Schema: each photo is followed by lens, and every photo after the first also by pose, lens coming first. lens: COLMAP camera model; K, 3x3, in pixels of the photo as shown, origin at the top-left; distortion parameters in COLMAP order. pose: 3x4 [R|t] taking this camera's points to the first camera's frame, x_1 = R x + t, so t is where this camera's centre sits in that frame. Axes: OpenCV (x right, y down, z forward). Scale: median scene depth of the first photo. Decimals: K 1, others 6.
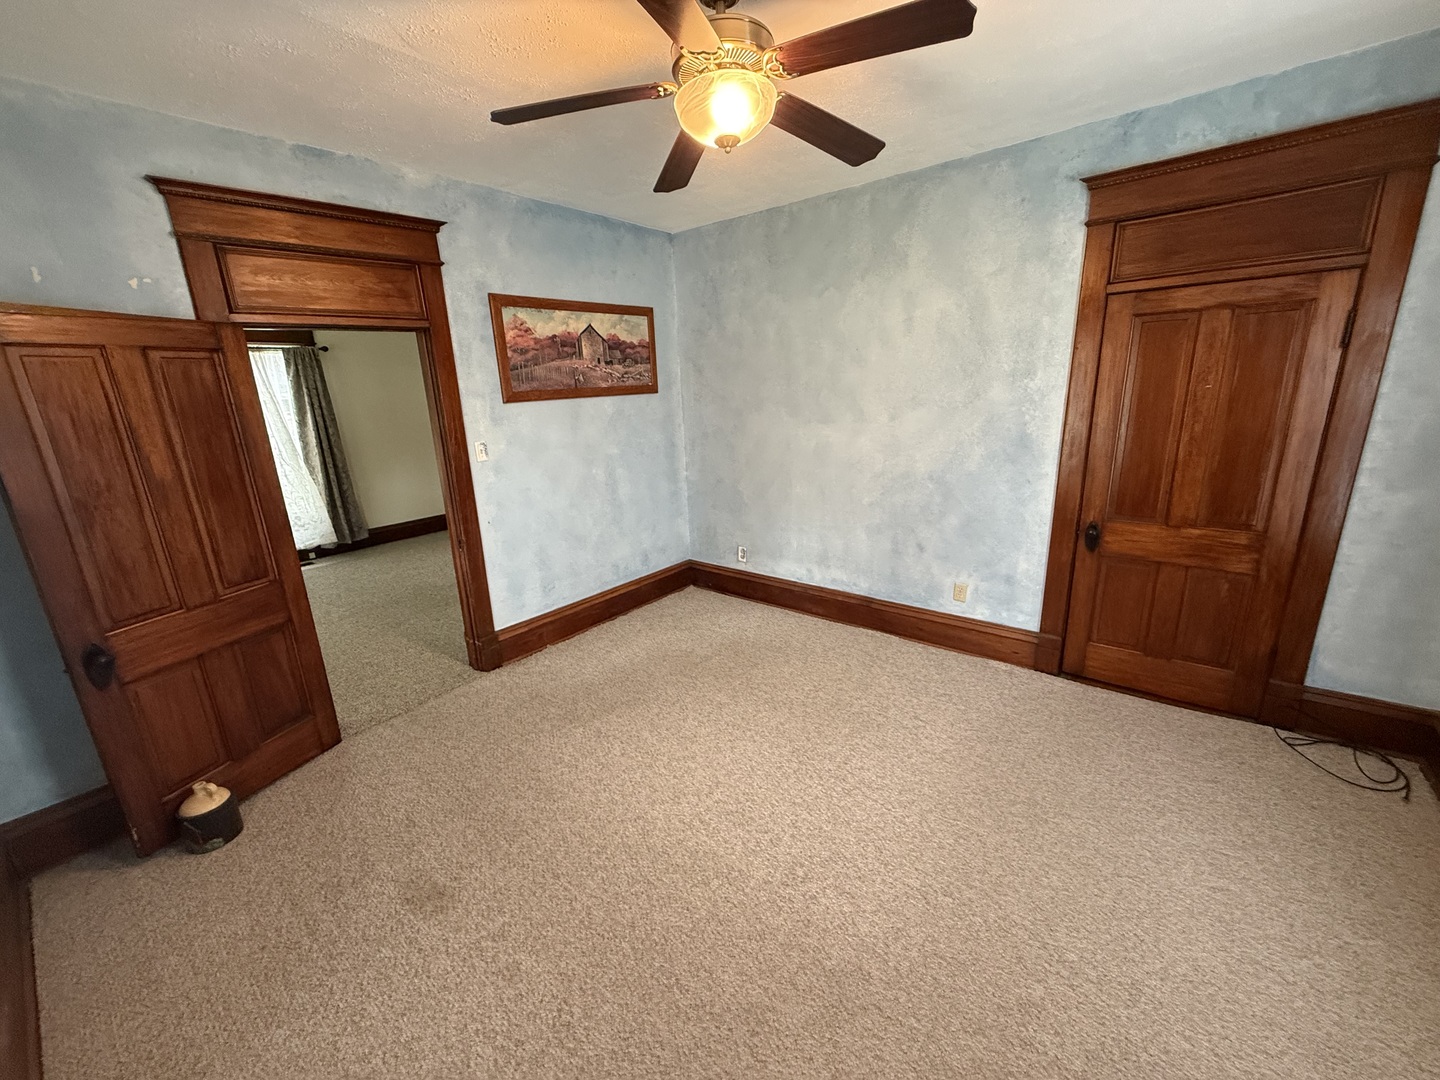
lens RADIAL K [[572.8, 0, 721.2], [0, 572.8, 539.2], [0, 0, 1]] dist [-0.001234, 0.000607]
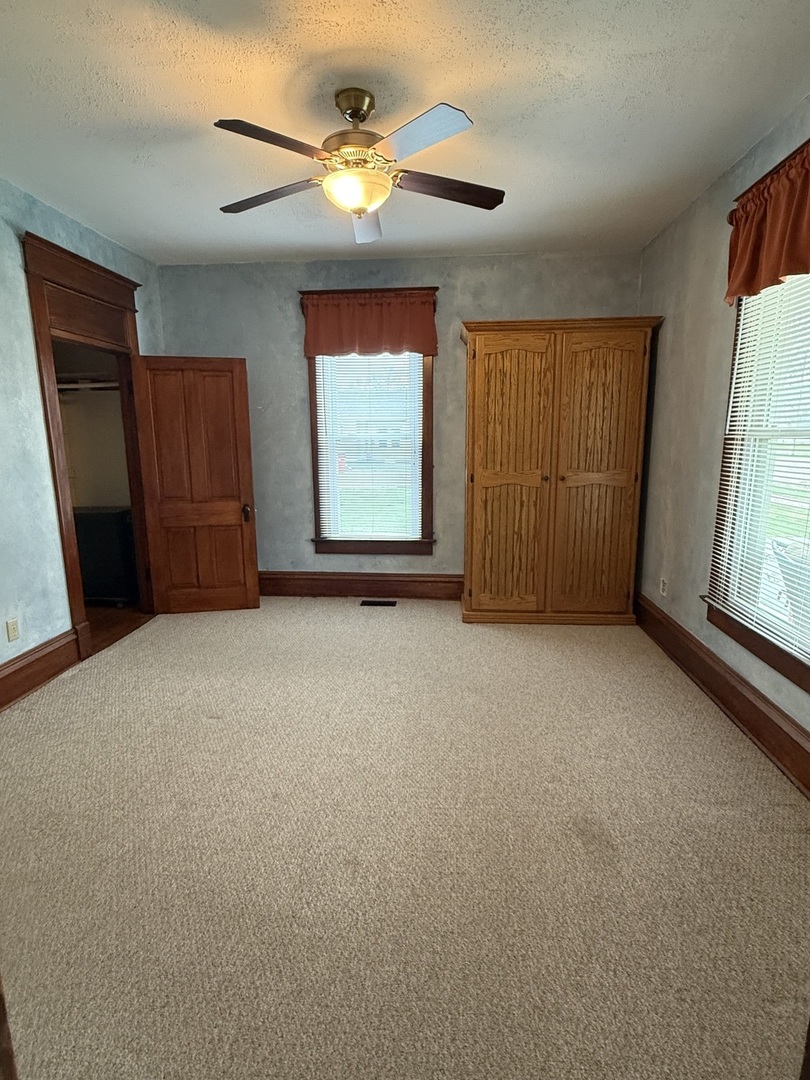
lens RADIAL K [[535.9, 0, 405.2], [0, 535.9, 539.0], [0, 0, 1]] dist [-0.000798, 0.000047]
pose [[-0.555759, -0.116220, 0.823180, -0.702300], [0.244303, 0.923629, 0.295339, -0.160236], [-0.794637, 0.365243, -0.484922, 1.026764]]
